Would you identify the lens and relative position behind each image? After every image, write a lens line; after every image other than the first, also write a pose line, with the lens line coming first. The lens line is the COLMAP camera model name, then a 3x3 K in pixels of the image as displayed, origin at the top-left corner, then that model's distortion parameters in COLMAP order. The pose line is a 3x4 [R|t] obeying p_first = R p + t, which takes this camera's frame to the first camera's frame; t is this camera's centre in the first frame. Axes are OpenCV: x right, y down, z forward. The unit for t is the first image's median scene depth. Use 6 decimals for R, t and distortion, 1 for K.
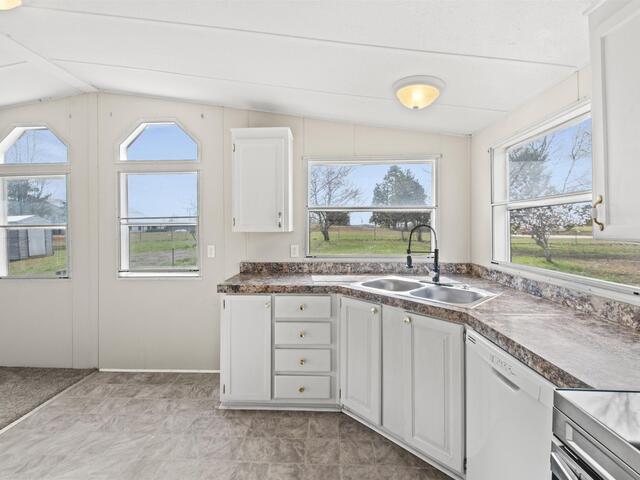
lens RADIAL K [[298.0, 0, 313.8], [0, 298.0, 226.1], [0, 0, 1]] dist [0.001898, -0.000782]
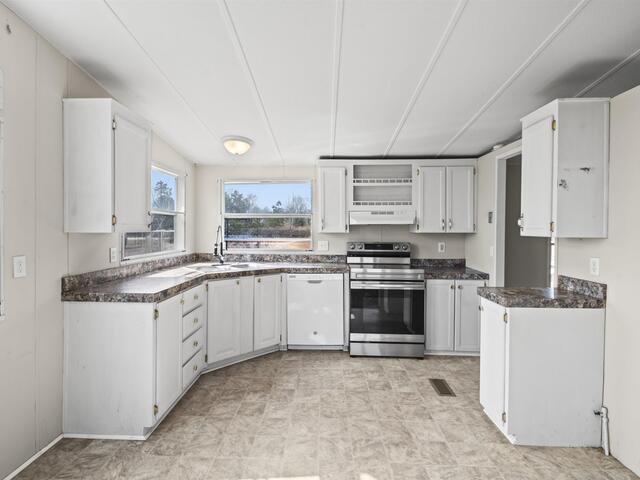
lens RADIAL K [[319.5, 0, 314.2], [0, 319.5, 231.9], [0, 0, 1]] dist [0.001122, -0.006441]
pose [[-0.009780, -0.006042, 0.999934, -1.214343], [-0.009339, 0.999939, 0.005951, 0.008378], [-0.999909, -0.009281, -0.009836, 0.526287]]
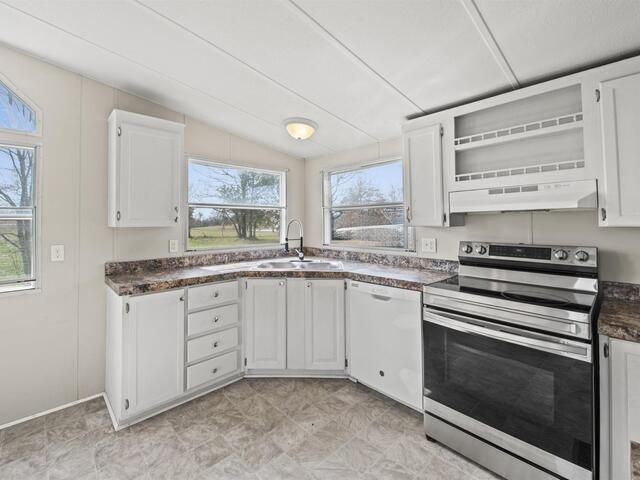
lens RADIAL K [[283.5, 0, 317.9], [0, 283.5, 215.8], [0, 0, 1]] dist [0.000648, -0.005745]
pose [[0.691047, 0.016281, 0.722626, -0.508554], [0.001315, 0.999716, -0.023782, 0.007534], [-0.722808, 0.017384, 0.690830, 0.001015]]
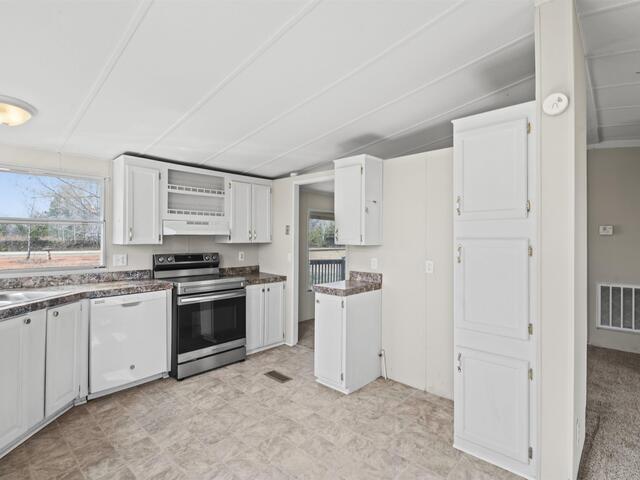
lens RADIAL K [[320.9, 0, 314.4], [0, 320.9, 236.4], [0, 0, 1]] dist [0.001973, -0.006502]
pose [[-0.760962, 0.007693, 0.648751, -1.049158], [-0.003646, 0.999863, -0.016133, 0.007610], [-0.648786, -0.014642, -0.760830, 1.004291]]
